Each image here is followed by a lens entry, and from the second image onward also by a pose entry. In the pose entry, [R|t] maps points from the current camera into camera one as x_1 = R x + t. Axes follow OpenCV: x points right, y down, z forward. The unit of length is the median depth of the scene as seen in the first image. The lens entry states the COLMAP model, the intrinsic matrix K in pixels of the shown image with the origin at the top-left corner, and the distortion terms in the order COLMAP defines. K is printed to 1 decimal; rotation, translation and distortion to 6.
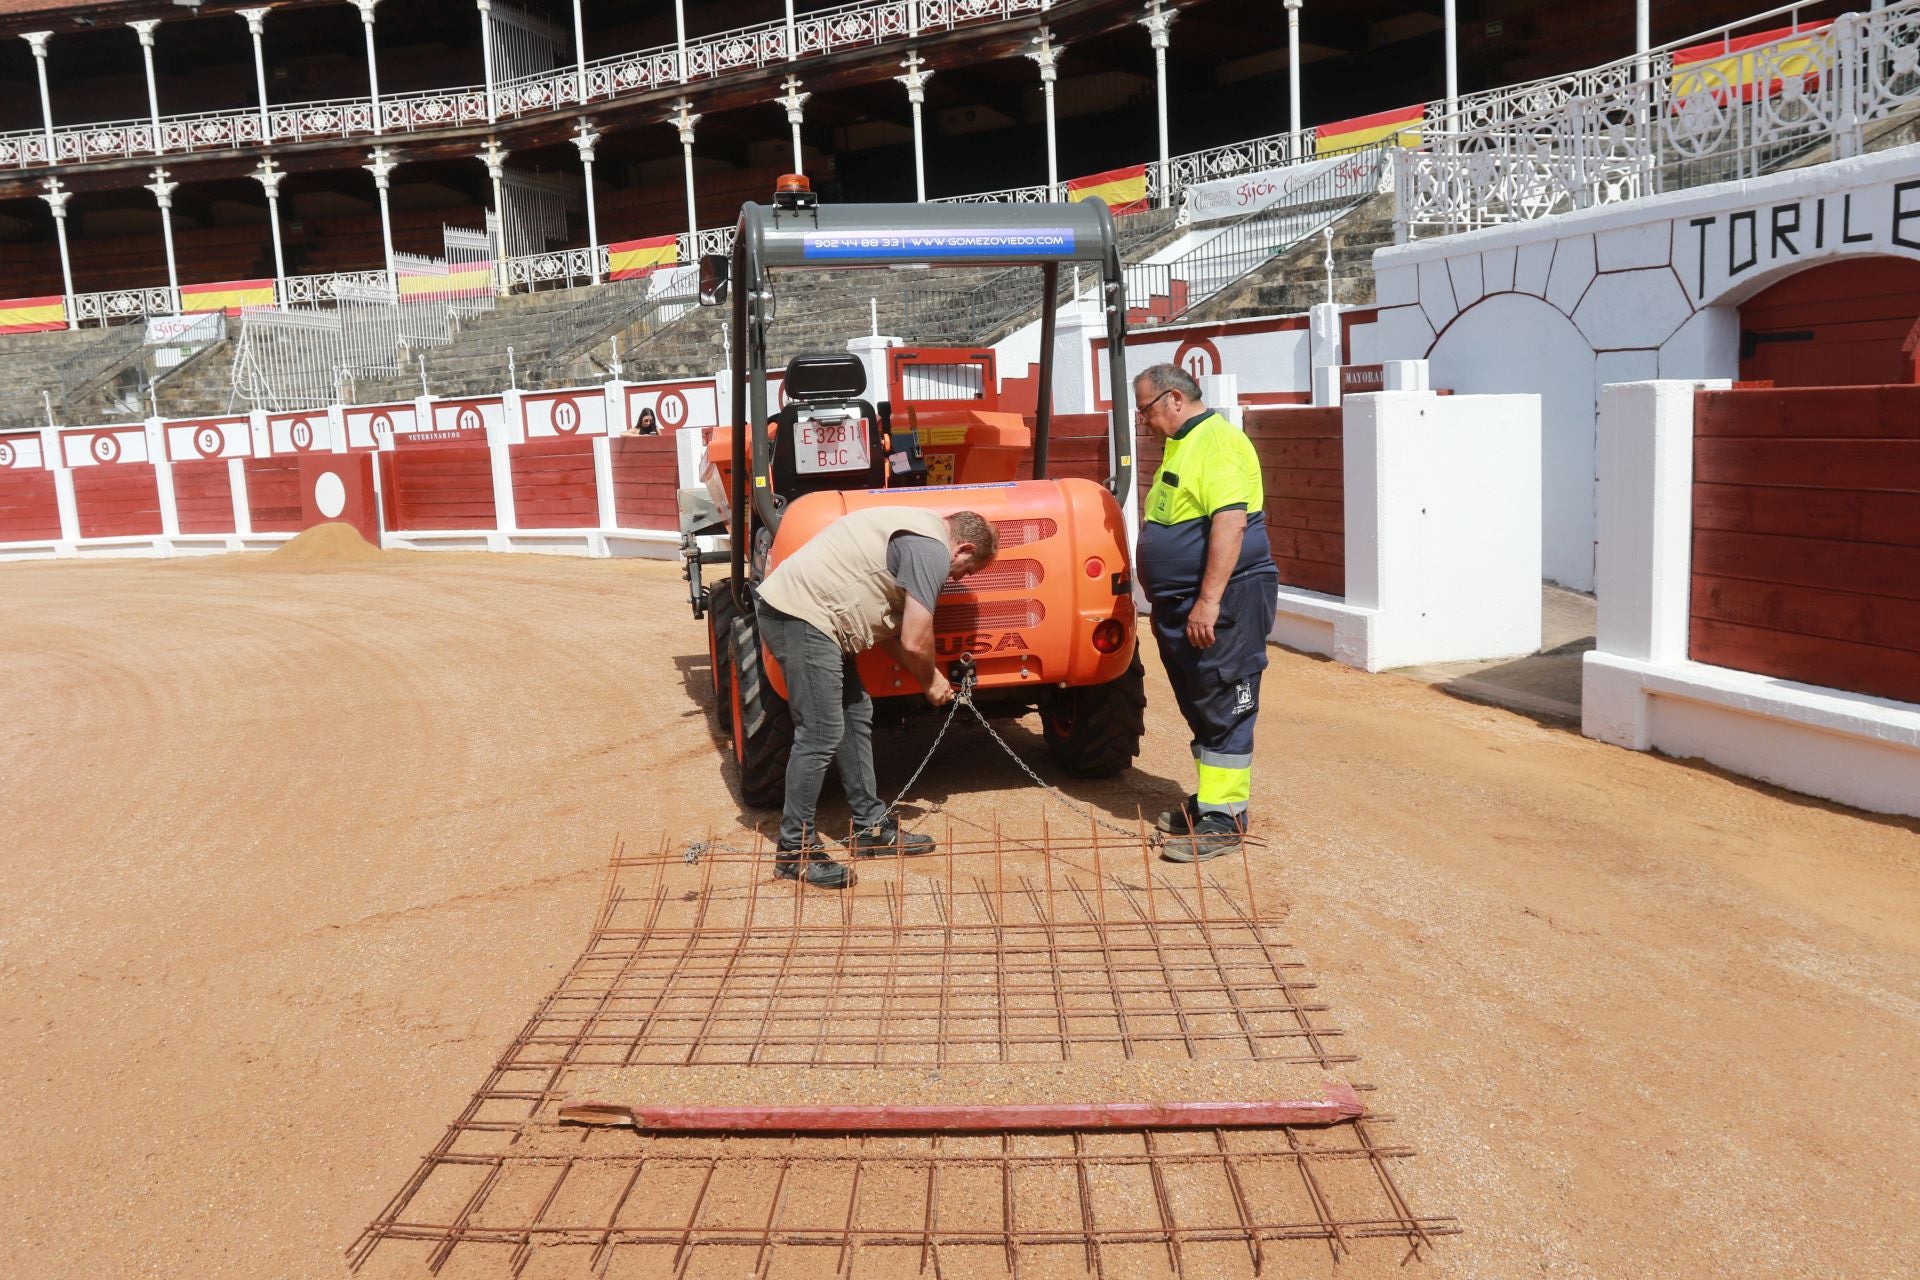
lens RADIAL K [[1492.8, 0, 947.1], [0, 1492.8, 649.0], [0, 0, 1]] dist [-0.088300, 0.058473]
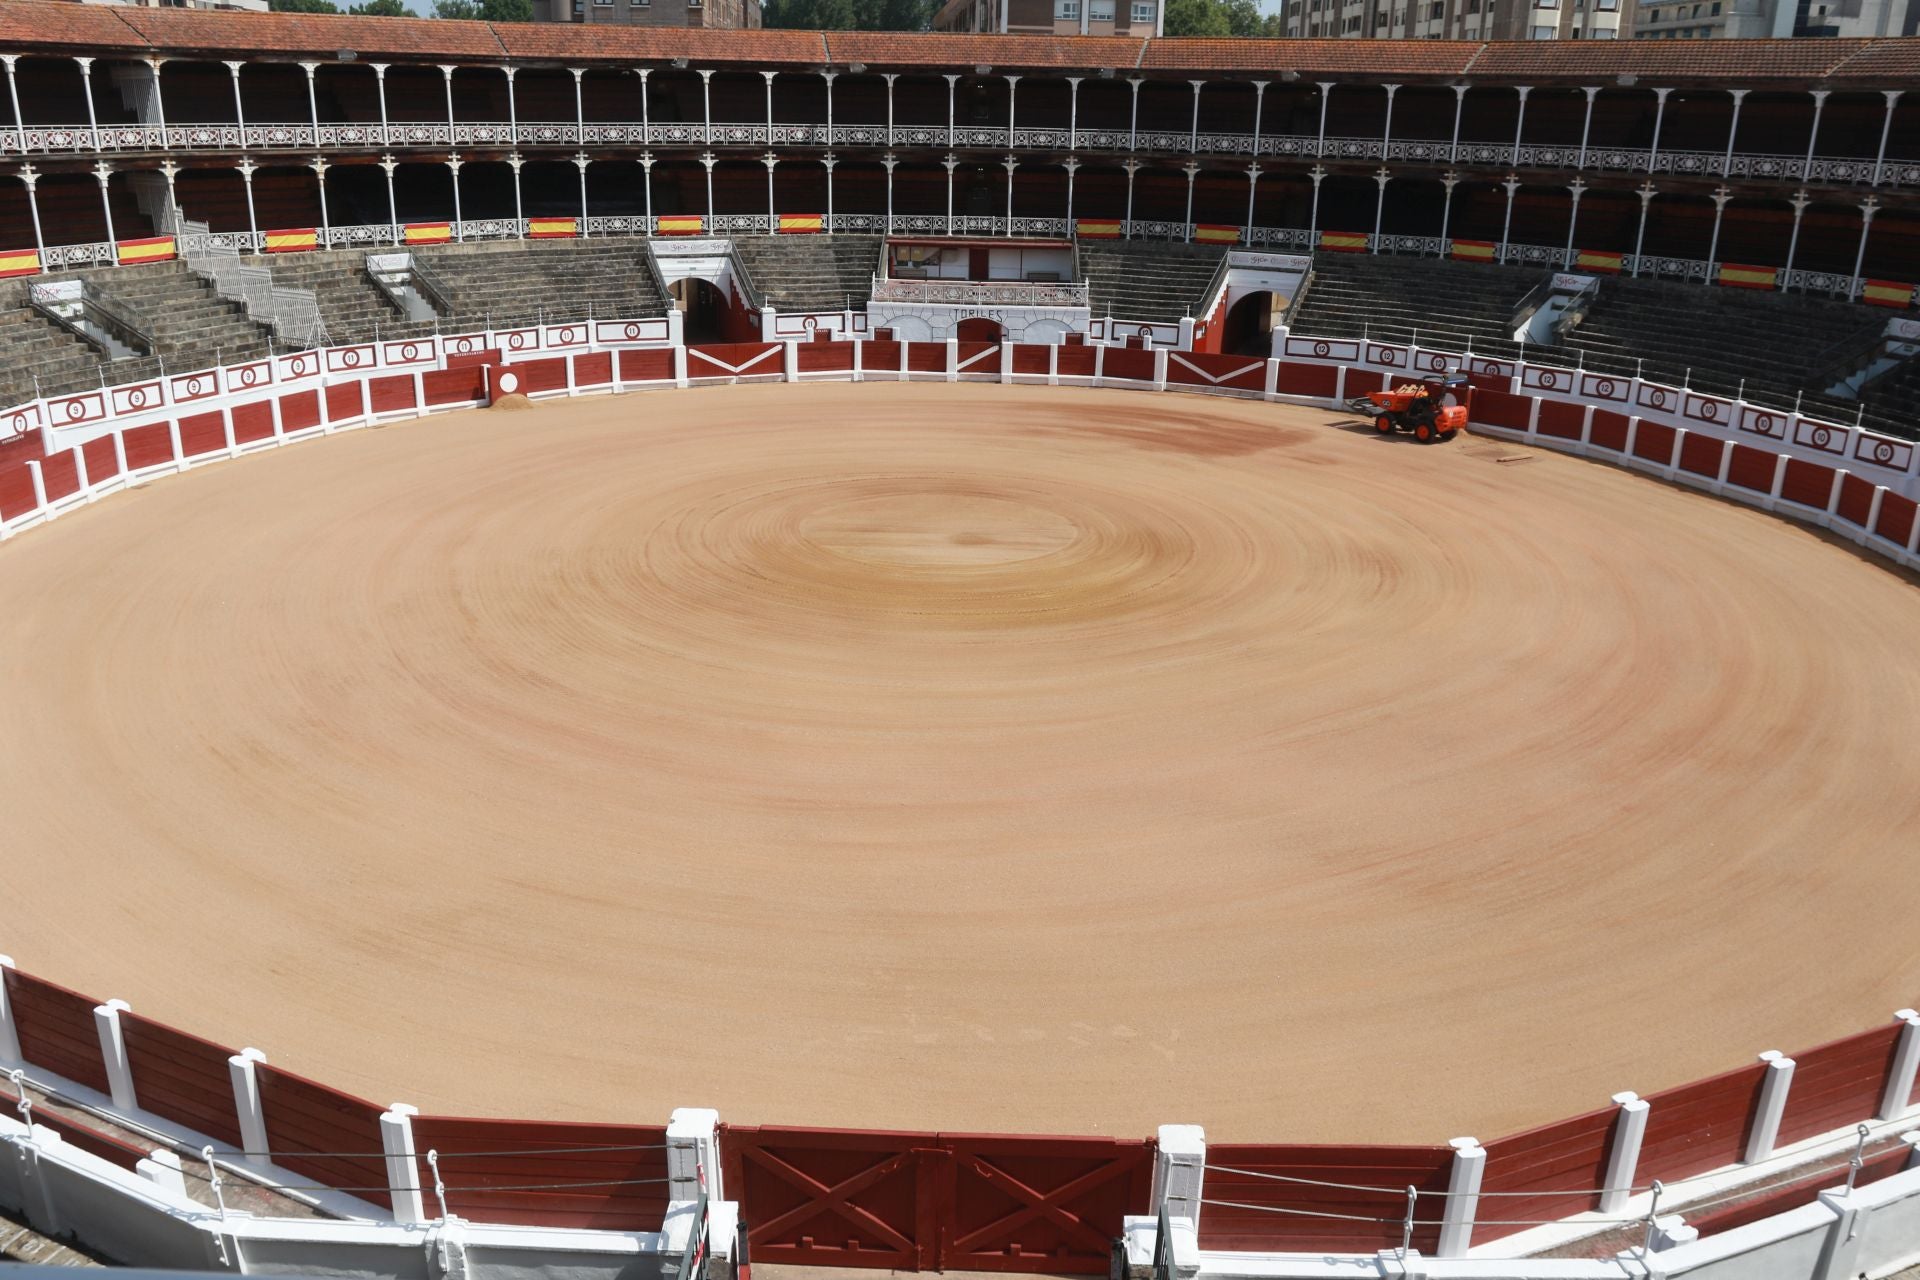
lens RADIAL K [[1455.7, 0, 950.6], [0, 1455.7, 634.2], [0, 0, 1]] dist [-0.092046, 0.056674]
pose [[0.314370, -0.265751, 0.911344, -5.336447], [0.111834, 0.963699, 0.242440, -0.424969], [-0.942690, 0.025703, 0.332678, -1.032652]]
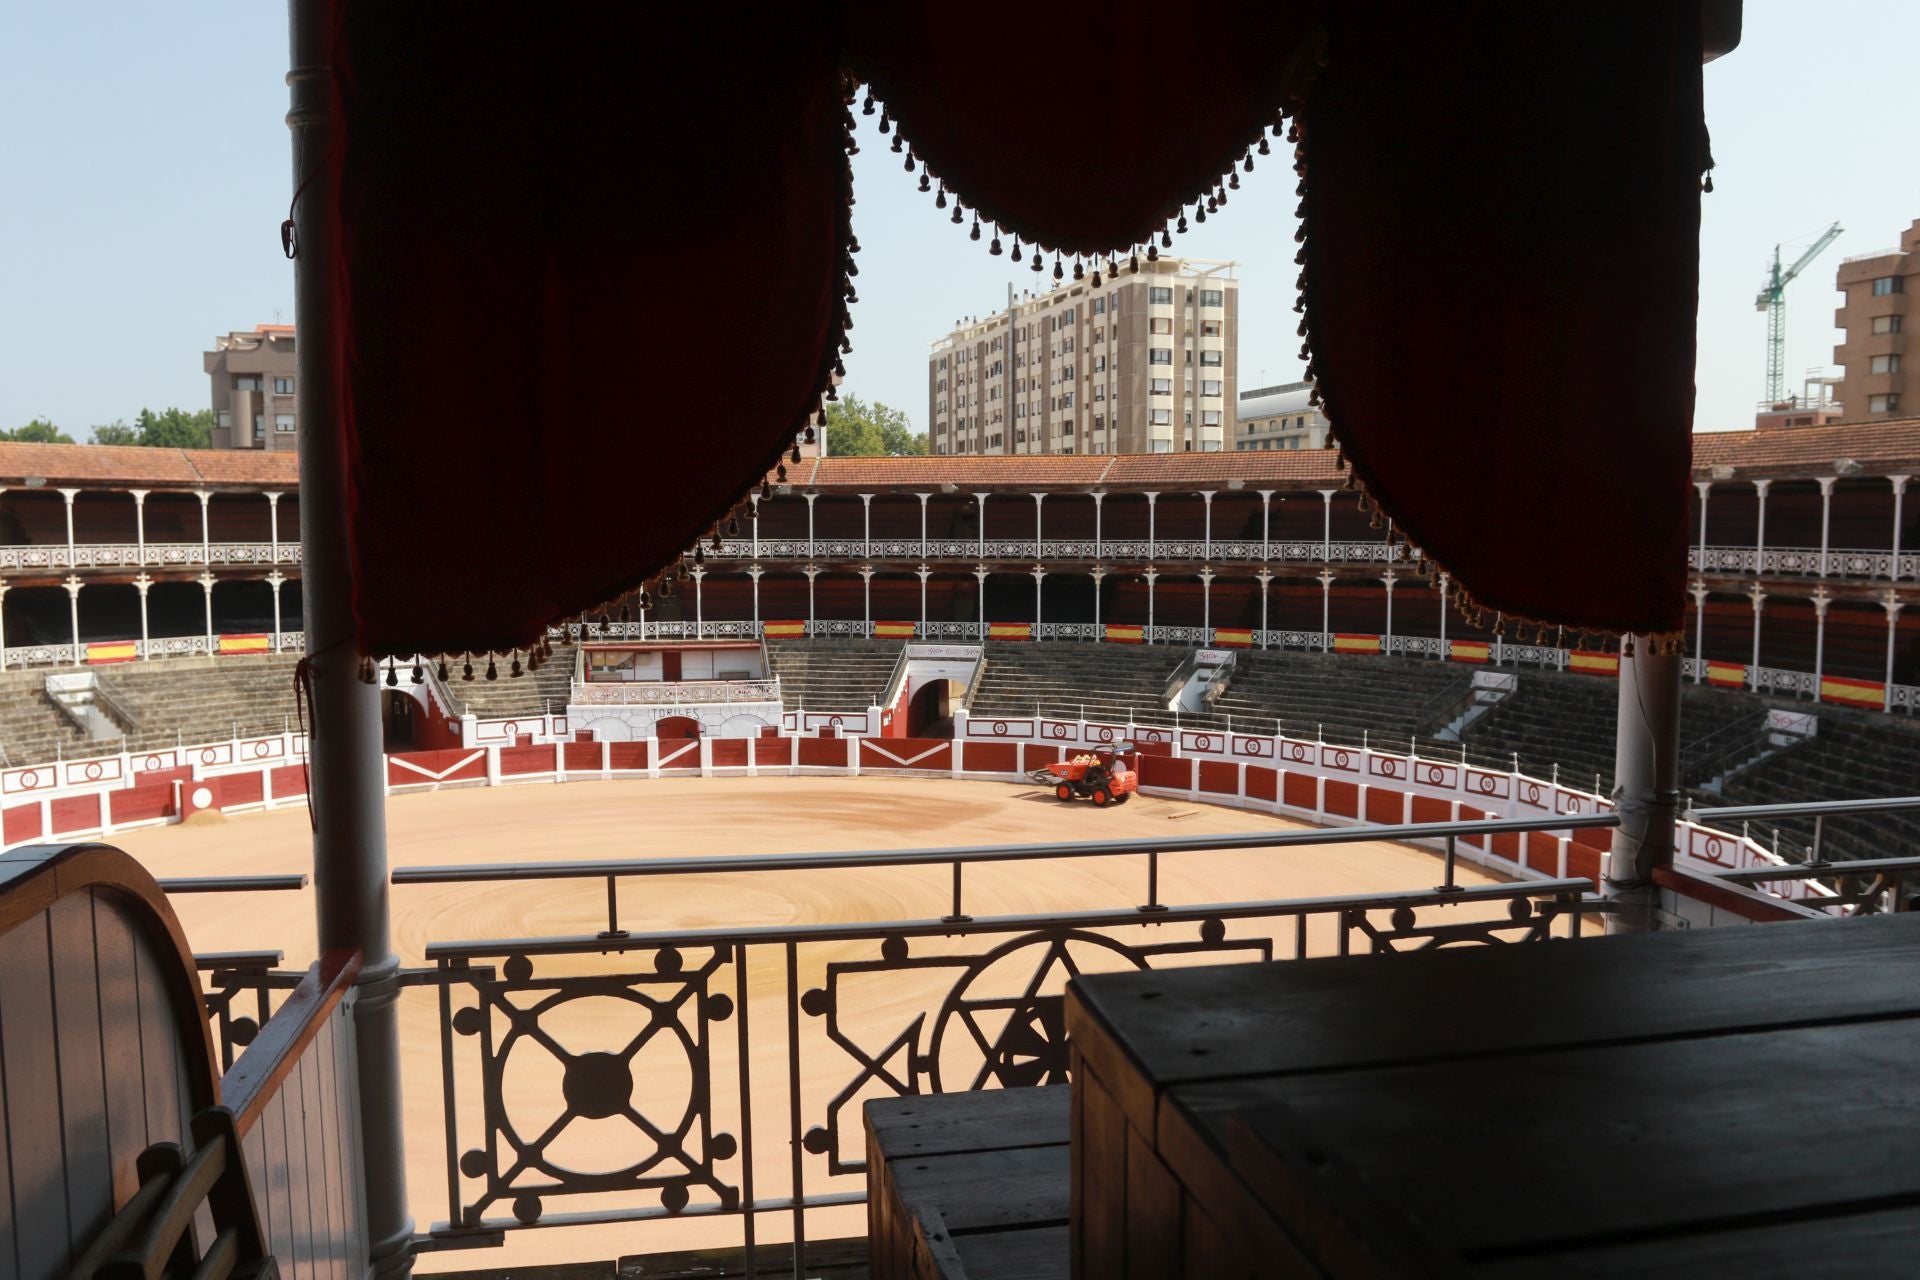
lens RADIAL K [[1464.5, 0, 932.6], [0, 1464.5, 639.1], [0, 0, 1]] dist [-0.114108, 0.074779]
pose [[0.107137, -0.021662, 0.994008, -5.620107], [0.147787, 0.989003, 0.005624, -0.420592], [-0.983199, 0.146299, 0.109160, -1.002927]]
